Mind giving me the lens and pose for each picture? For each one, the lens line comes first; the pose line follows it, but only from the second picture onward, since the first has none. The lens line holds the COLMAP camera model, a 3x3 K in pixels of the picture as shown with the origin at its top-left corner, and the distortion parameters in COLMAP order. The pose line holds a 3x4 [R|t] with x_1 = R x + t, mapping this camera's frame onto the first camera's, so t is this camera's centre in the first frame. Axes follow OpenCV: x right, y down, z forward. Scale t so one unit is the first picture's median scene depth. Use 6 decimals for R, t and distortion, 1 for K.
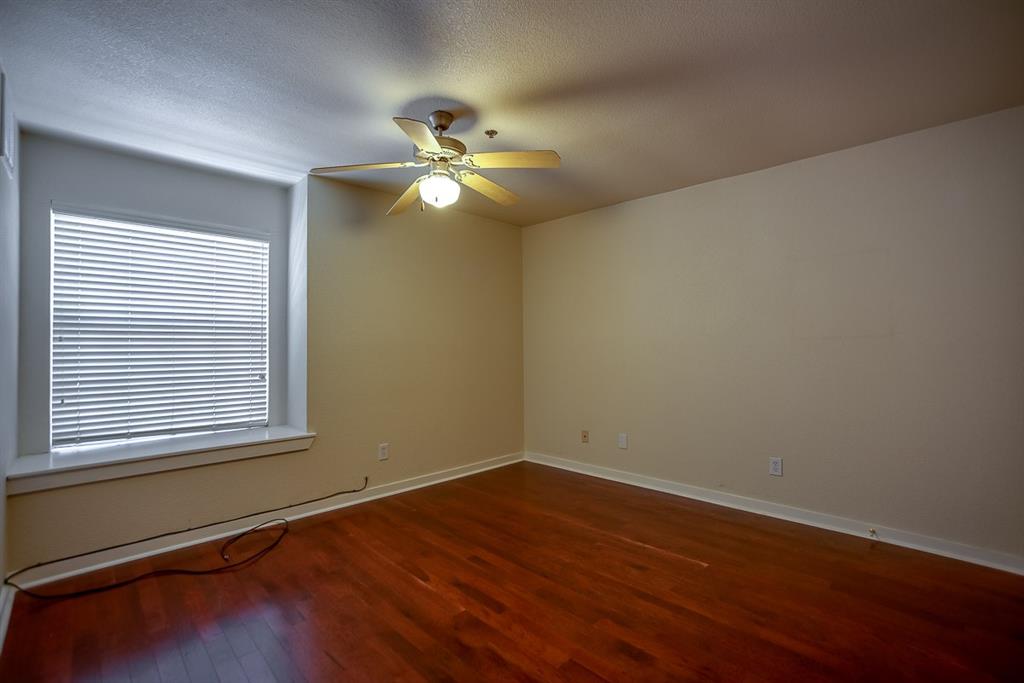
lens RADIAL K [[440.7, 0, 513.1], [0, 440.7, 337.9], [0, 0, 1]] dist [-0.060006, 0.018558]
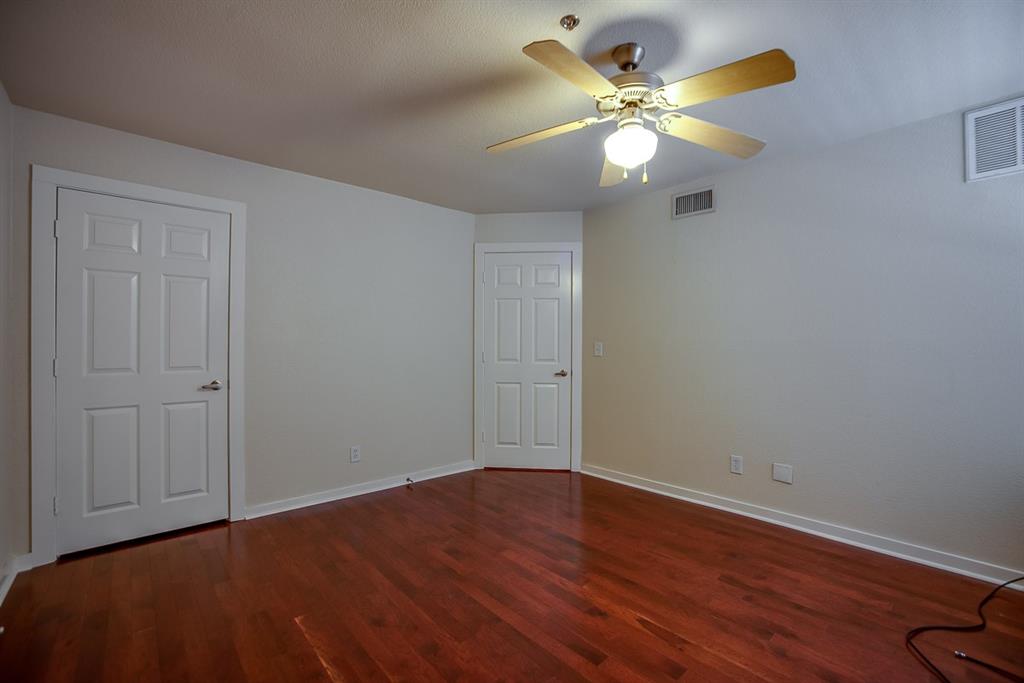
lens RADIAL K [[440.7, 0, 513.1], [0, 440.7, 337.9], [0, 0, 1]] dist [-0.060006, 0.018558]
pose [[-0.998064, 0.004111, 0.062056, -0.004618], [0.002903, 0.999805, -0.019543, 0.022184], [-0.062125, -0.019325, -0.997881, 1.861935]]
